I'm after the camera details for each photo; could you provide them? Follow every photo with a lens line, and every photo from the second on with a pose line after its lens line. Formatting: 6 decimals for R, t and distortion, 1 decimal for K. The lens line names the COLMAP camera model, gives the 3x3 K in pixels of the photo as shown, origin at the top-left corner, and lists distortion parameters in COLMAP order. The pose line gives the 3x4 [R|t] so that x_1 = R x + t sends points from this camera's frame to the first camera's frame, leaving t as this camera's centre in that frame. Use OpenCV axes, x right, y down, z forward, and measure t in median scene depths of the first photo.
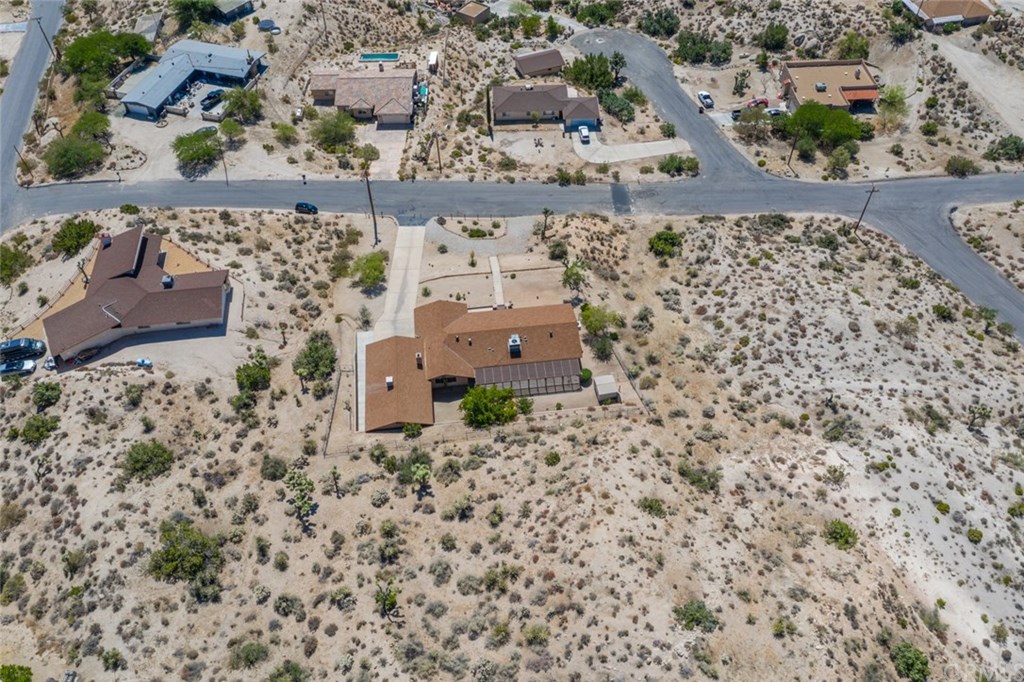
lens RADIAL K [[804.4, 0, 509.6], [0, 804.4, 338.4], [0, 0, 1]] dist [-0.013968, -0.000375]
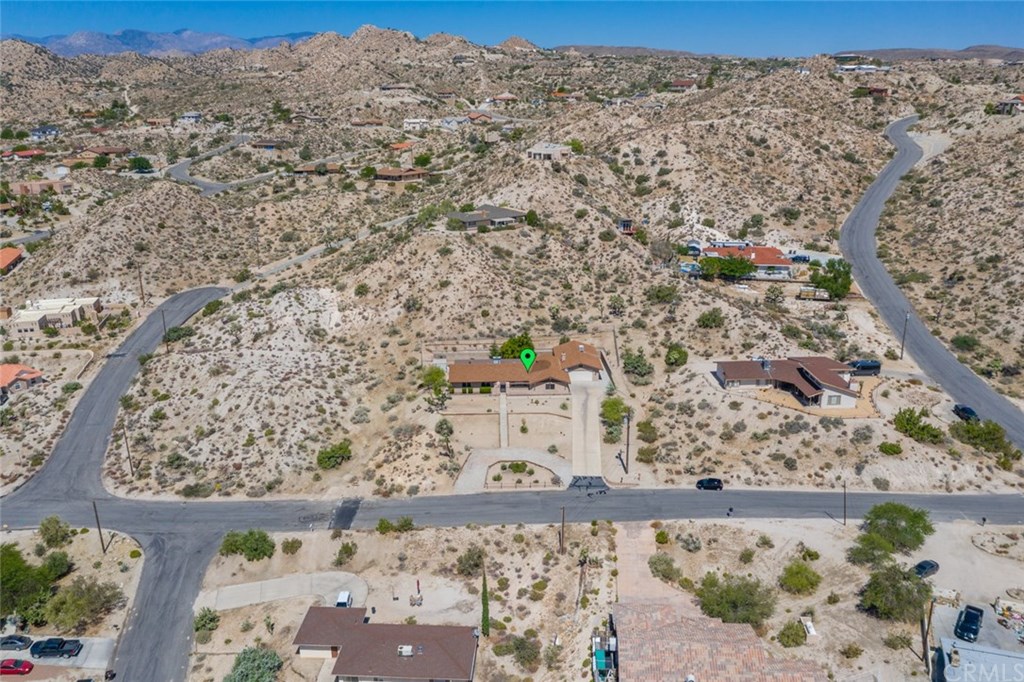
lens RADIAL K [[804.4, 0, 509.6], [0, 804.4, 338.4], [0, 0, 1]] dist [-0.013968, -0.000375]
pose [[-0.996186, 0.003524, 0.087182, -0.122181], [0.082334, 0.368728, 0.925884, -1.150092], [-0.028883, 0.929531, -0.367612, 1.290012]]
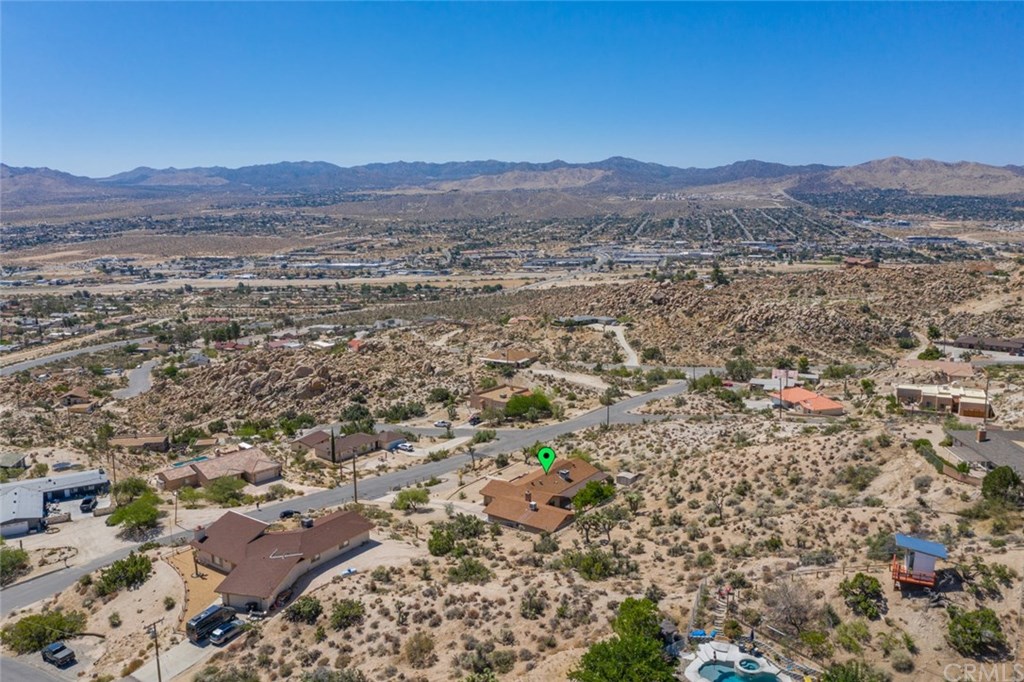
lens RADIAL K [[804.4, 0, 509.6], [0, 804.4, 338.4], [0, 0, 1]] dist [-0.013968, -0.000375]
pose [[0.677776, -0.117516, 0.725817, -0.881540], [0.564800, 0.715246, -0.411612, 0.303389], [-0.470766, 0.688922, 0.551149, 0.118110]]
